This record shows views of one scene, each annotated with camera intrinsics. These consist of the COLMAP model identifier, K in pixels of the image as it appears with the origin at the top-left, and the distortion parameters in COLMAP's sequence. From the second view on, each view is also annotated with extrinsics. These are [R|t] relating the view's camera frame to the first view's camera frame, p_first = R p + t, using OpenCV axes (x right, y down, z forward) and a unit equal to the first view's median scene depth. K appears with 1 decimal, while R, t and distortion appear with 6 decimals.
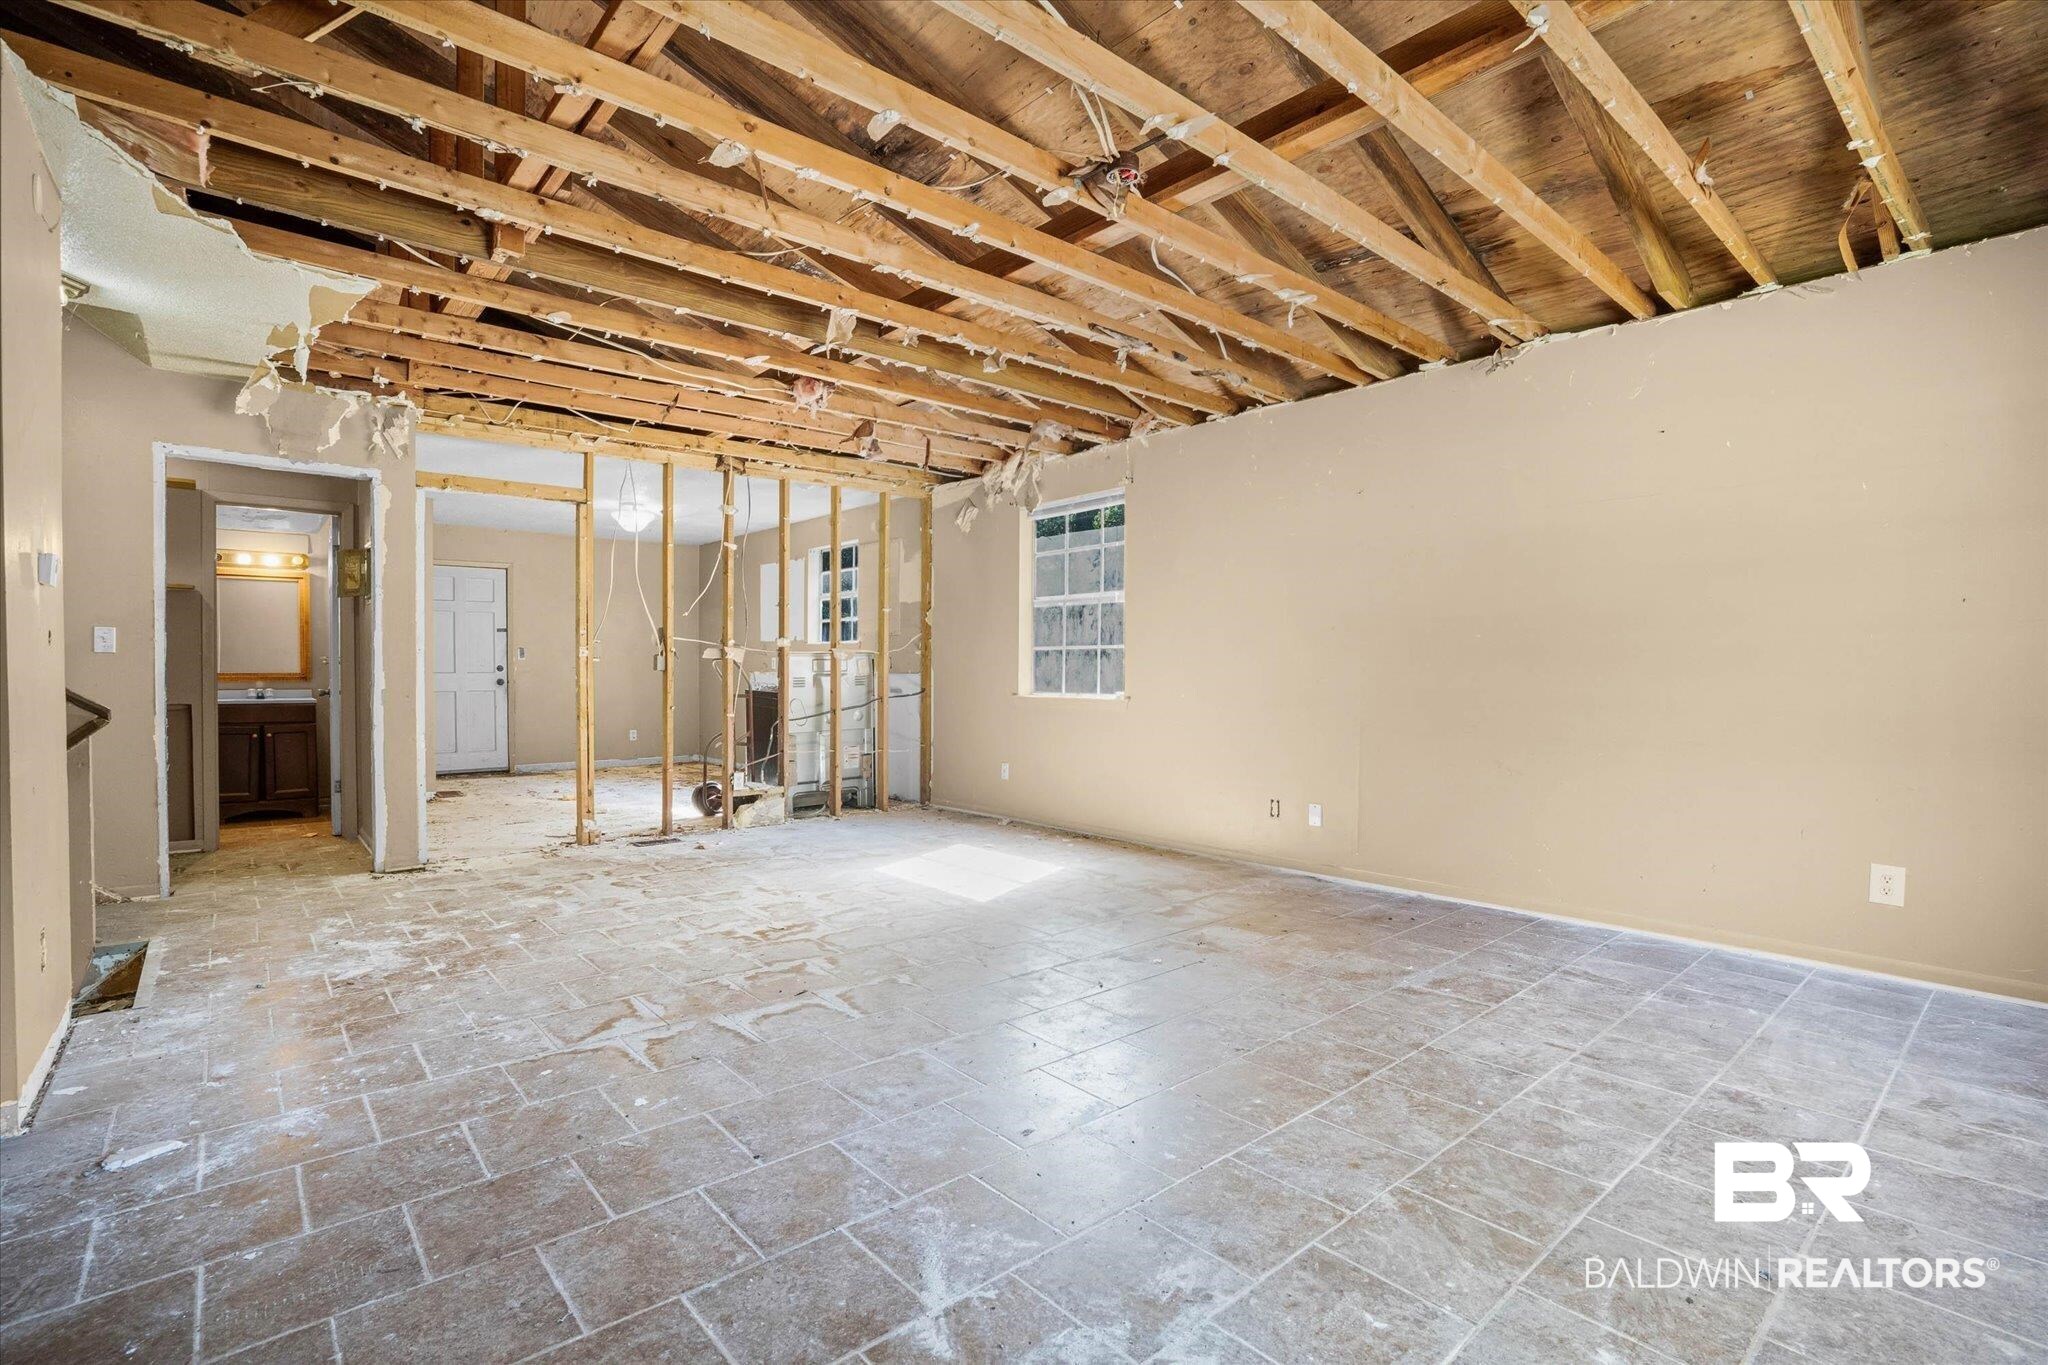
lens RADIAL K [[951.2, 0, 1028.9], [0, 951.2, 692.8], [0, 0, 1]] dist [-0.059048, 0.021453]
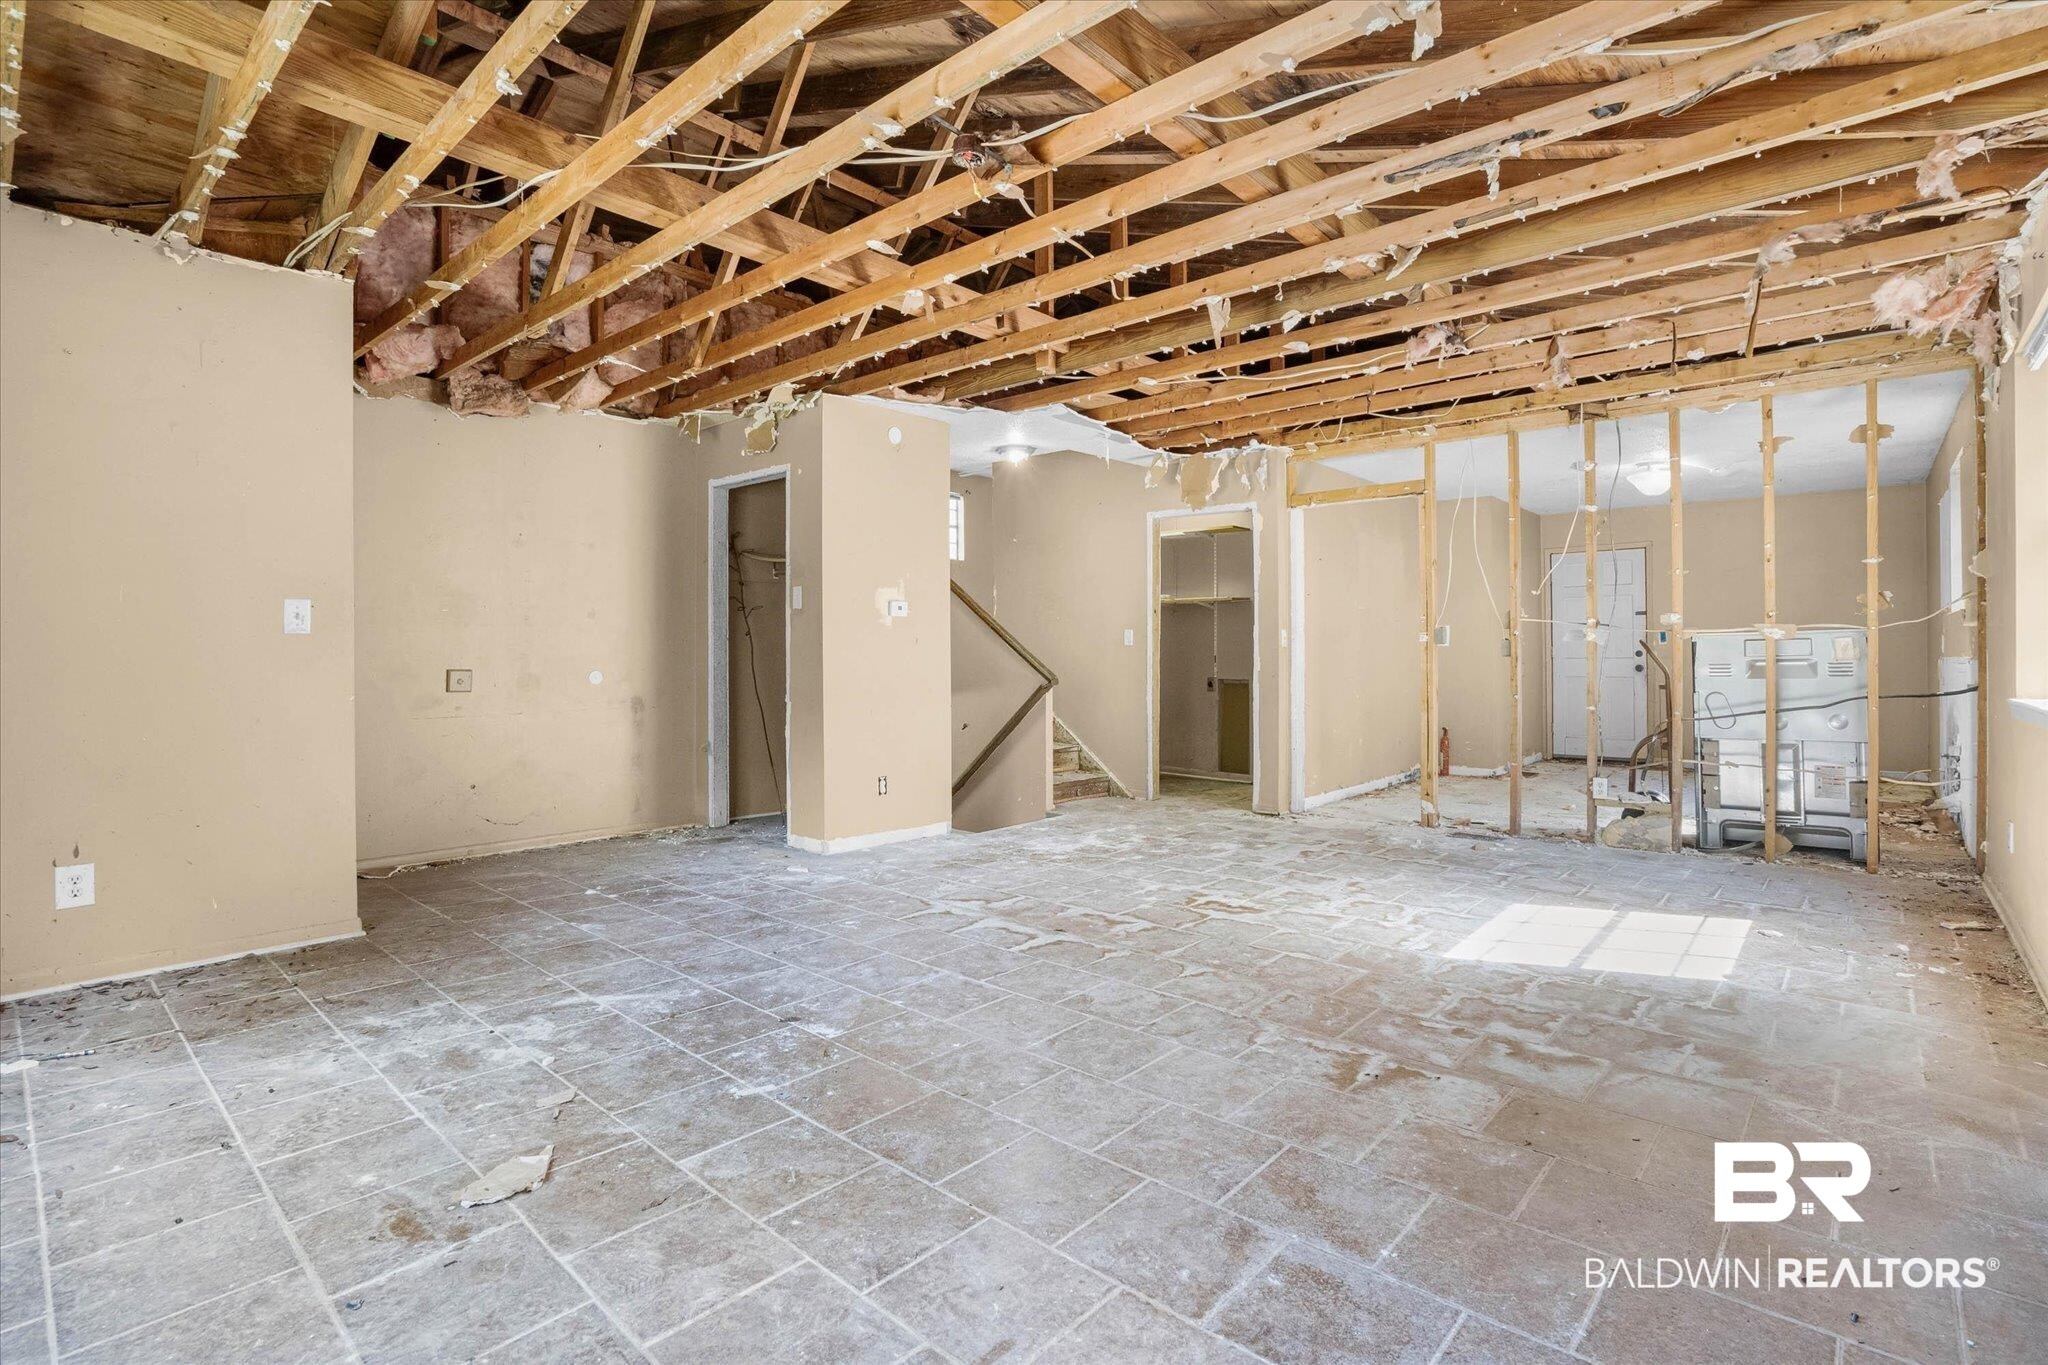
lens RADIAL K [[971.3, 0, 1020.6], [0, 971.3, 663.9], [0, 0, 1]] dist [-0.064364, 0.023384]
pose [[0.117351, 0.004241, -0.993081, 0.877796], [-0.020440, 0.999789, 0.001855, -0.013525], [0.992880, 0.020081, 0.117413, 0.746091]]
